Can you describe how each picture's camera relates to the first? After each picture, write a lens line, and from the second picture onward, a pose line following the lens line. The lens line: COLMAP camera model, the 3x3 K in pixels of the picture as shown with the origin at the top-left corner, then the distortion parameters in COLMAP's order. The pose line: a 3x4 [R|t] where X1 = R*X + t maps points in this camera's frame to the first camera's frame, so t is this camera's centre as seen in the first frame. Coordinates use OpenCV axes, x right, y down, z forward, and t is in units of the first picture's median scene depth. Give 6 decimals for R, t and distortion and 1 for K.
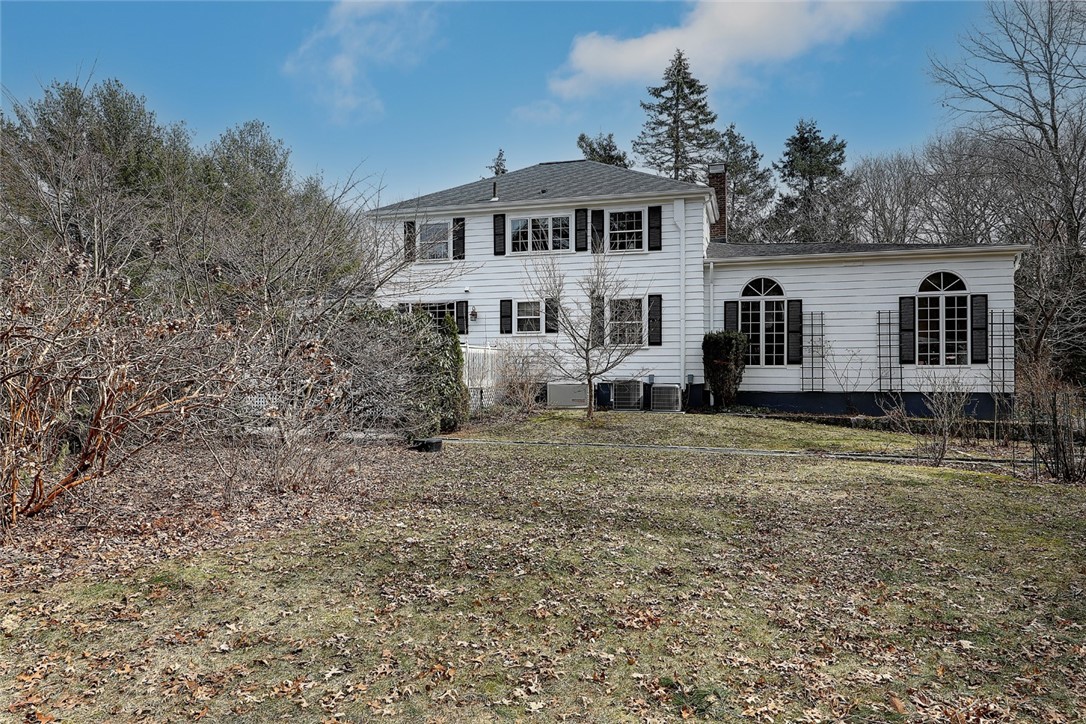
lens RADIAL K [[707.8, 0, 532.9], [0, 707.8, 357.9], [0, 0, 1]] dist [0.000187, 0.001252]
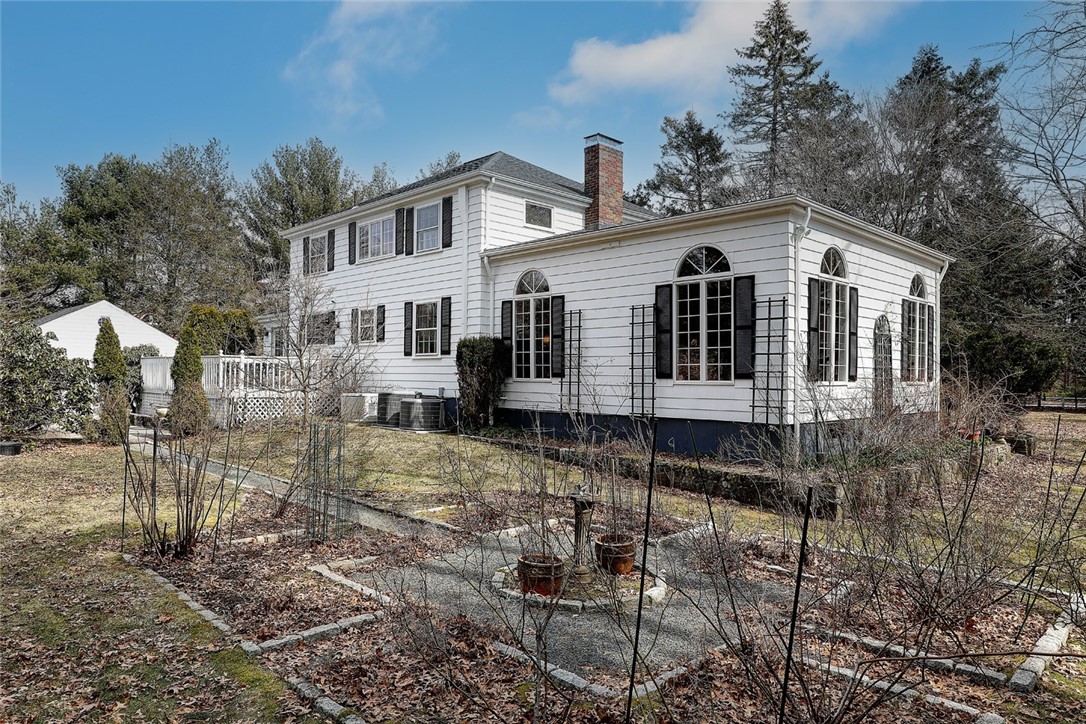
lens RADIAL K [[707.8, 0, 538.8], [0, 707.8, 369.1], [0, 0, 1]] dist [0.000187, 0.001252]
pose [[0.860644, 0.007979, -0.509144, 0.763782], [-0.009050, 0.999959, 0.000373, -0.000183], [0.509126, 0.004287, 0.860681, 0.310316]]
